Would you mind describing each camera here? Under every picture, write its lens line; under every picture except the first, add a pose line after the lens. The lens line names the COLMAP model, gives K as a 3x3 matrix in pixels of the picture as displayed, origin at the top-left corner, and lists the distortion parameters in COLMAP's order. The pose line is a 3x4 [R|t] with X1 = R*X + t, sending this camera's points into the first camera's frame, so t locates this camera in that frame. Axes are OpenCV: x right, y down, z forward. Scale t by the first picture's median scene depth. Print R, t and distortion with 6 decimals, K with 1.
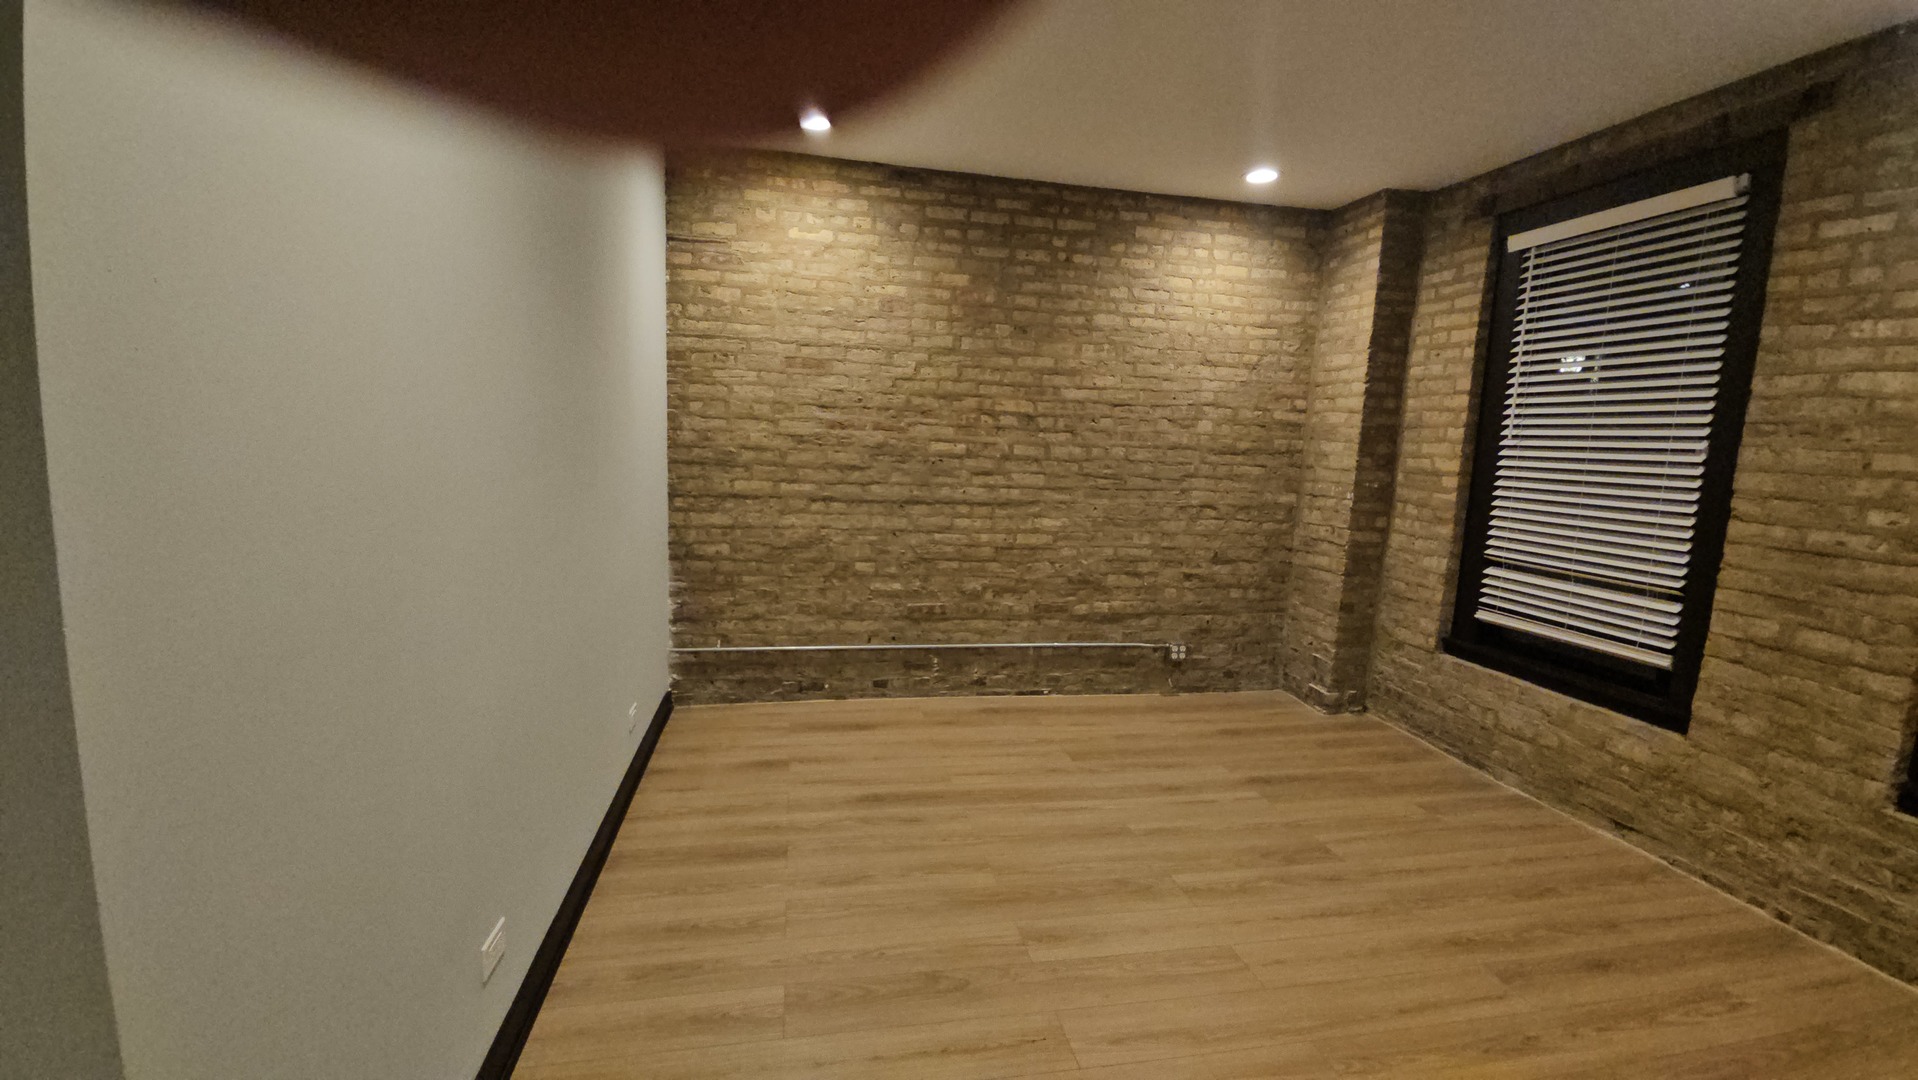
lens RADIAL K [[786.7, 0, 953.6], [0, 786.7, 537.7], [0, 0, 1]] dist [0.003095, -0.001305]
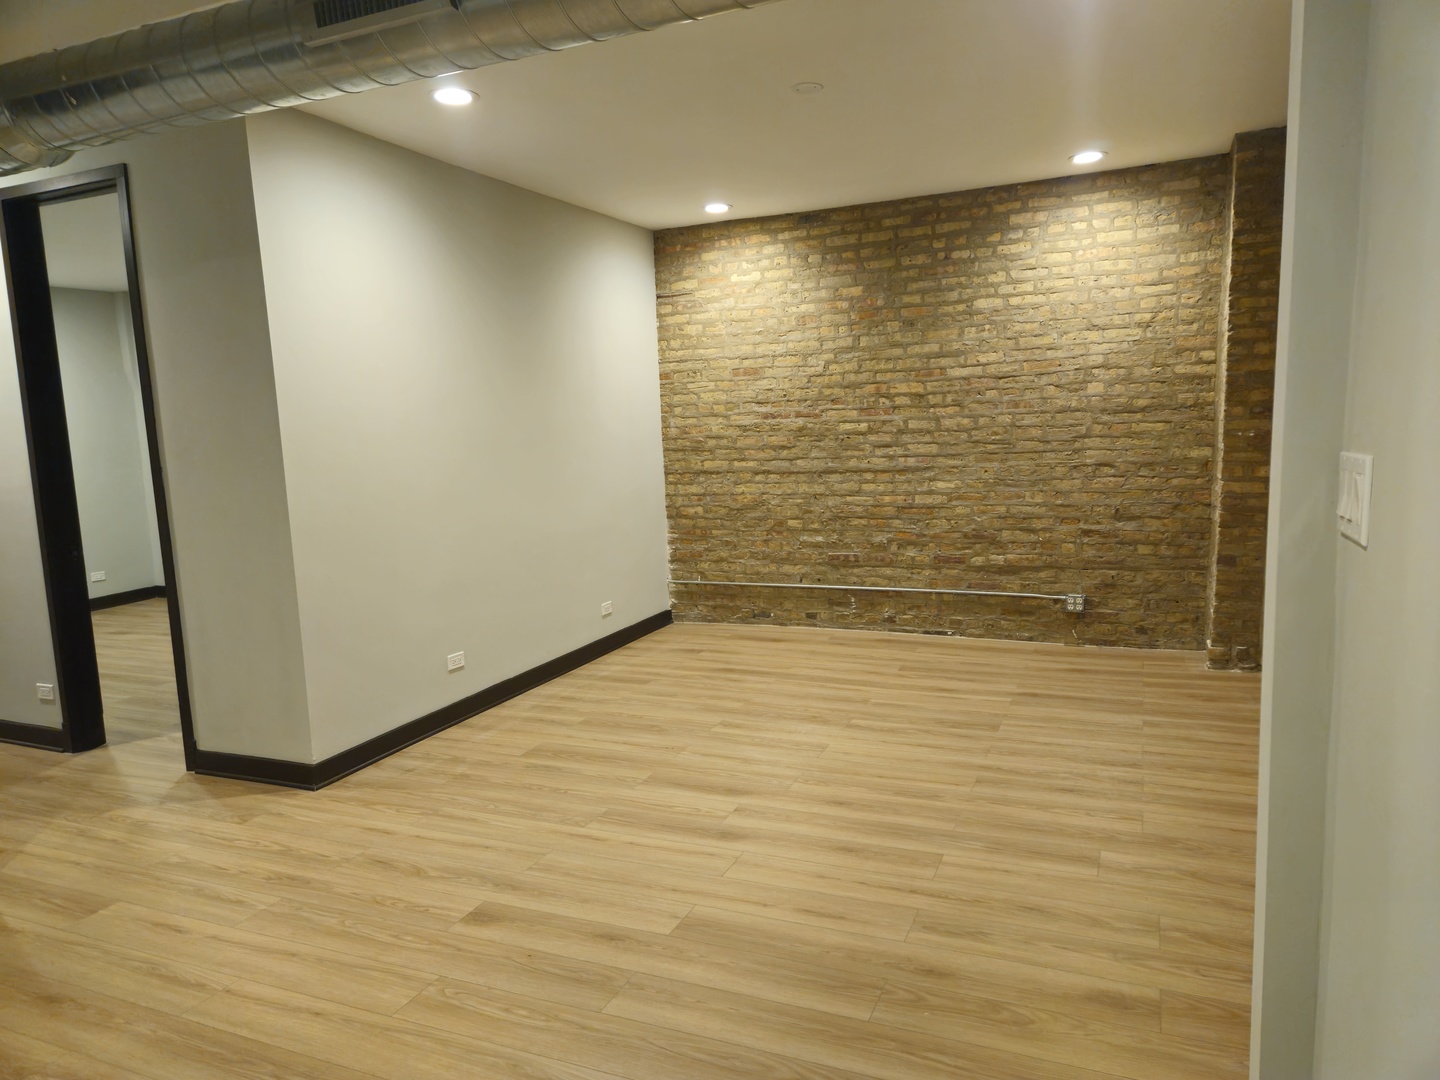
lens RADIAL K [[953.4, 0, 728.3], [0, 953.4, 550.6], [0, 0, 1]] dist [0.074266, -0.060961]
pose [[0.823486, 0.005459, -0.567310, 0.706877], [-0.001690, 0.999973, 0.007169, 0.072700], [0.567334, -0.004945, 0.823473, -0.368006]]
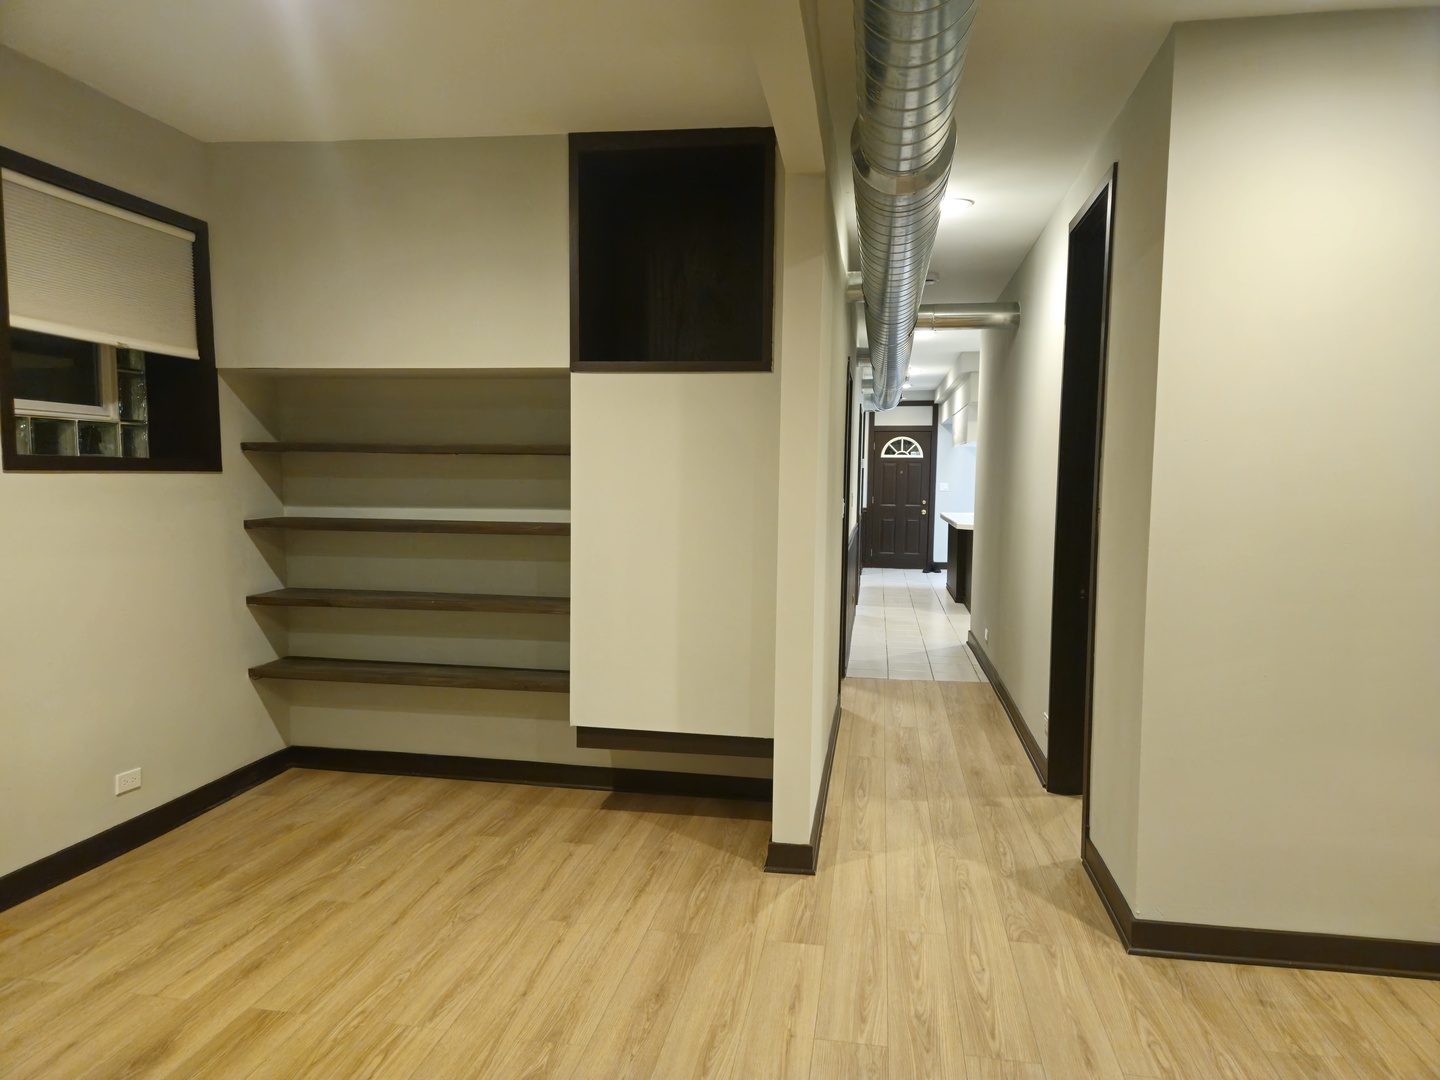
lens RADIAL K [[953.4, 0, 722.5], [0, 953.4, 562.7], [0, 0, 1]] dist [0.074266, -0.060961]
pose [[-0.345574, 0.043489, -0.937383, 0.585776], [-0.141710, 0.985051, 0.097943, 0.004892], [0.927630, 0.166683, -0.334245, 0.115982]]
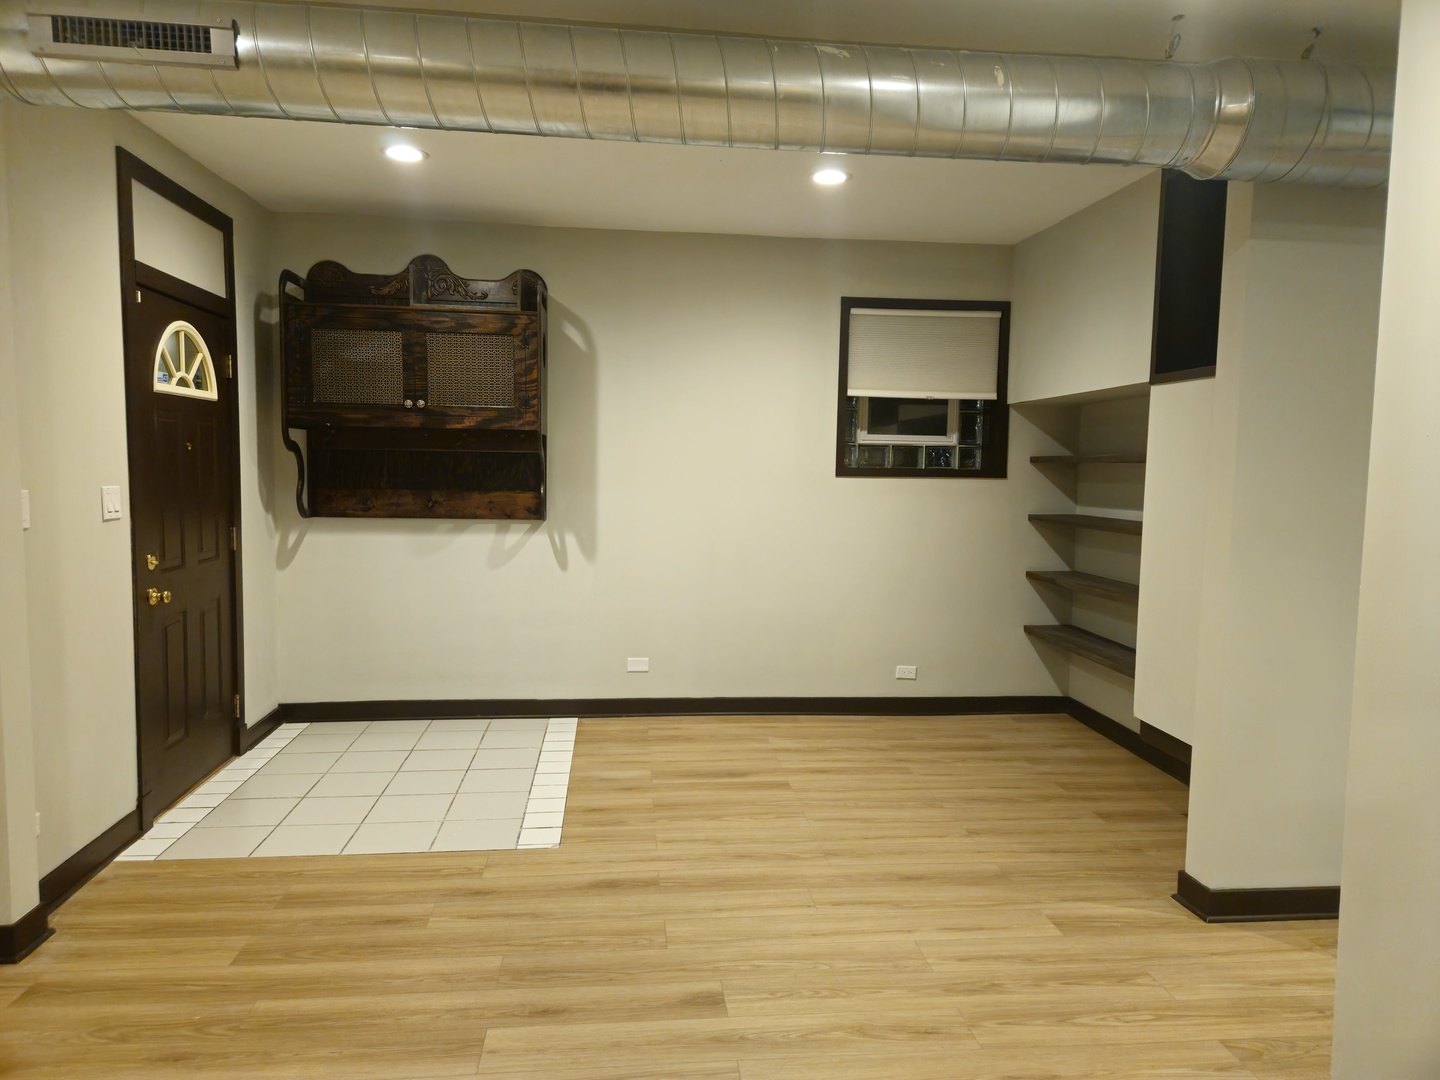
lens RADIAL K [[953.4, 0, 722.0], [0, 953.4, 546.3], [0, 0, 1]] dist [0.074266, -0.060961]
pose [[-0.995233, -0.062274, 0.075049, 0.110188], [-0.045250, 0.976591, 0.210294, -0.094348], [-0.086388, 0.205895, -0.974753, 0.697565]]
